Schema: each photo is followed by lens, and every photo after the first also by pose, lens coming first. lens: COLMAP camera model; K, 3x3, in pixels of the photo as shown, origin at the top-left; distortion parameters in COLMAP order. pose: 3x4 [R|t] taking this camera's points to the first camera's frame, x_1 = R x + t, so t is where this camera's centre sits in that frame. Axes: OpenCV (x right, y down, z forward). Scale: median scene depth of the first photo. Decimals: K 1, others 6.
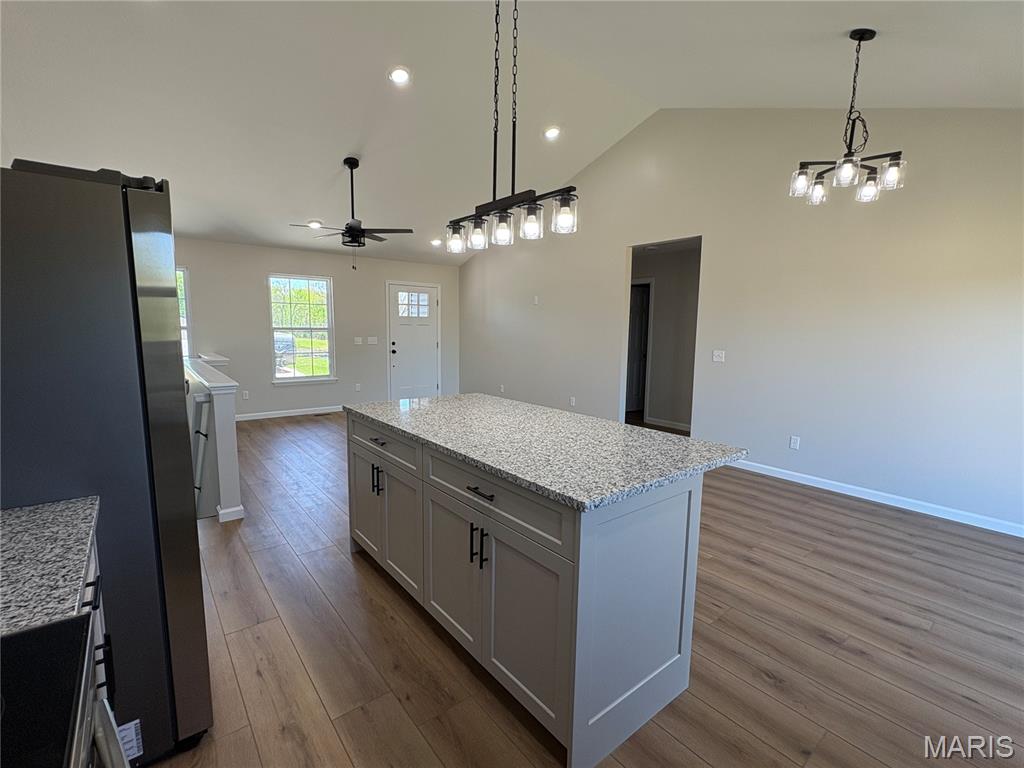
lens RADIAL K [[468.9, 0, 512.0], [0, 468.9, 384.0], [0, 0, 1]] dist [0.021657, -0.000460]
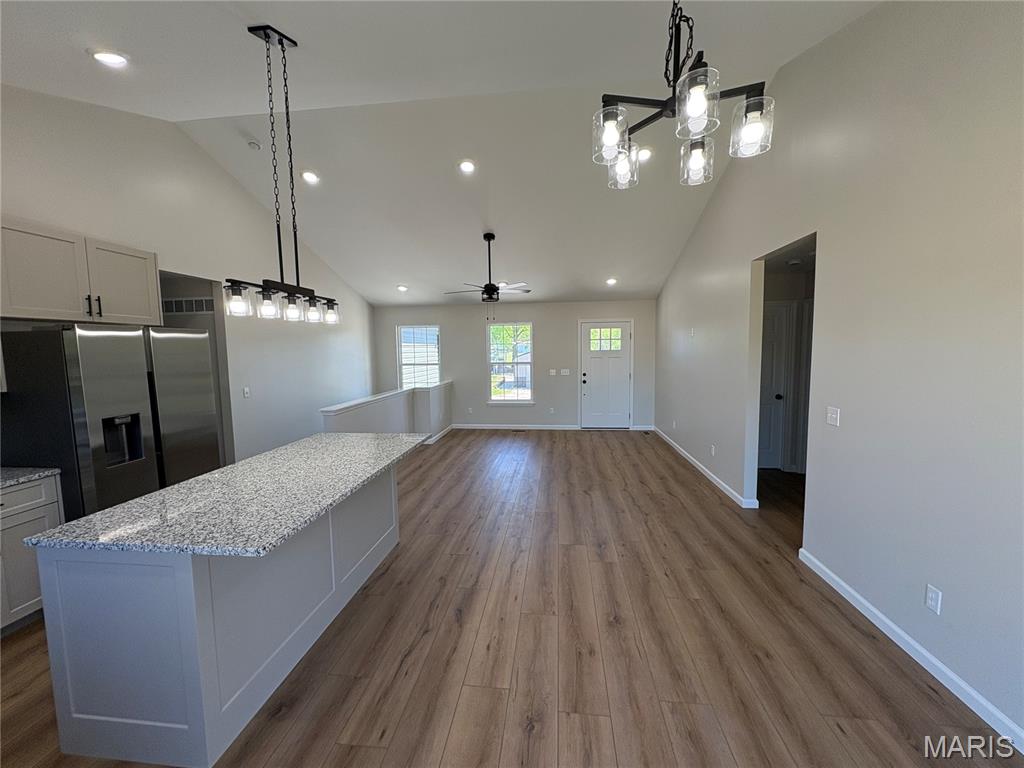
lens RADIAL K [[406.0, 0, 512.7], [0, 406.0, 385.2], [0, 0, 1]] dist [-0.000420, 0.000349]
pose [[0.704755, 0.039801, -0.708333, 0.488348], [-0.064128, 0.997912, -0.007732, -0.064774], [0.706546, 0.050873, 0.705836, 0.293359]]
